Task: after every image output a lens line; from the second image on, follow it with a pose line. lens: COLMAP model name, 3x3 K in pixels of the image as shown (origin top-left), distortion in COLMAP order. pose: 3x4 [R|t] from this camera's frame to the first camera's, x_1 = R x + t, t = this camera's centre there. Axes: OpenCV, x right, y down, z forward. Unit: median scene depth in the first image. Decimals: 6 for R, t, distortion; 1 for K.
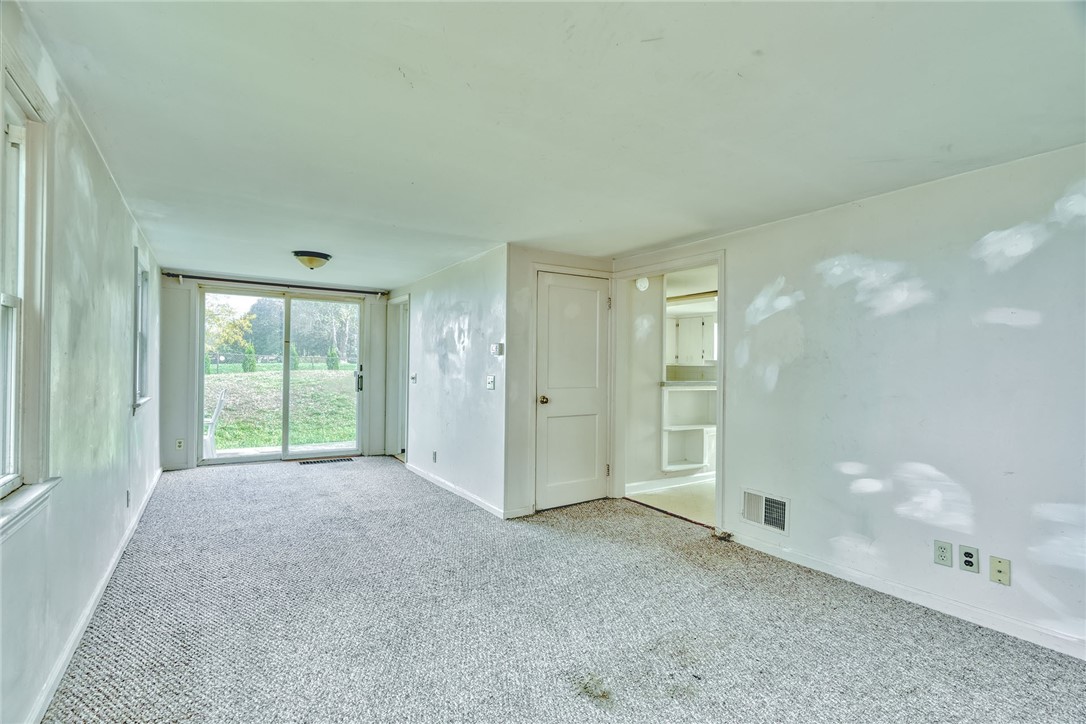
lens RADIAL K [[496.5, 0, 541.9], [0, 496.5, 362.9], [0, 0, 1]] dist [0.000812, 0.000004]
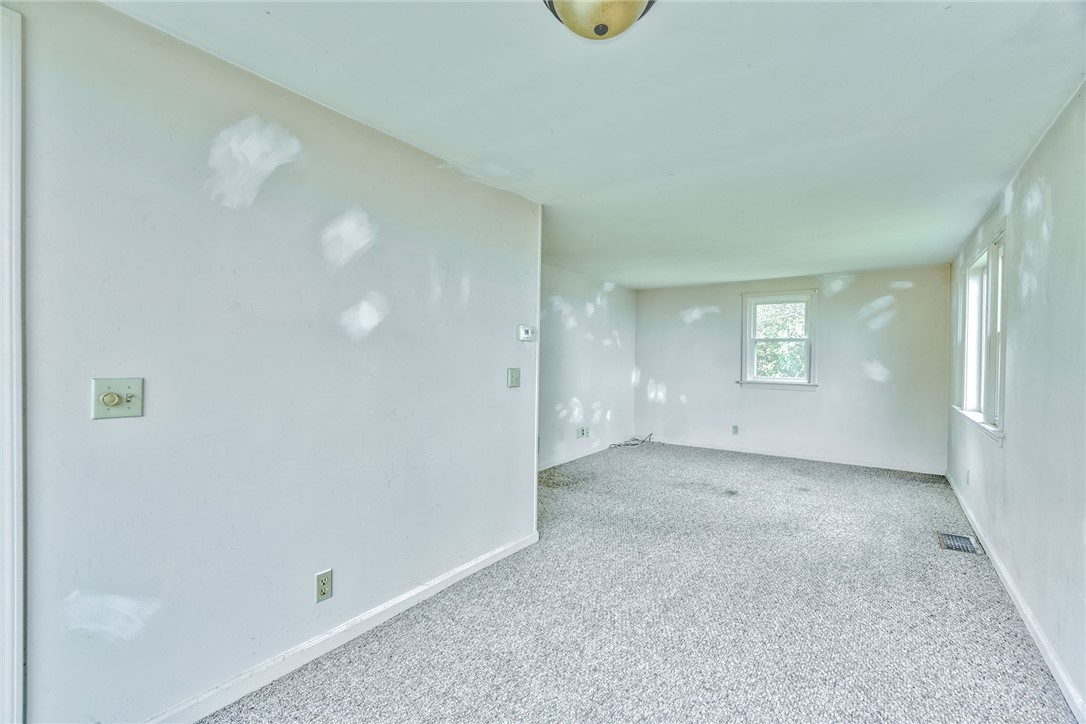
lens RADIAL K [[496.5, 0, 541.1], [0, 496.5, 357.5], [0, 0, 1]] dist [0.000812, 0.000004]
pose [[-0.370020, -0.016113, 0.928884, -1.280205], [-0.020829, 0.999742, 0.009045, 0.002504], [-0.928790, -0.016001, -0.370260, 1.983815]]
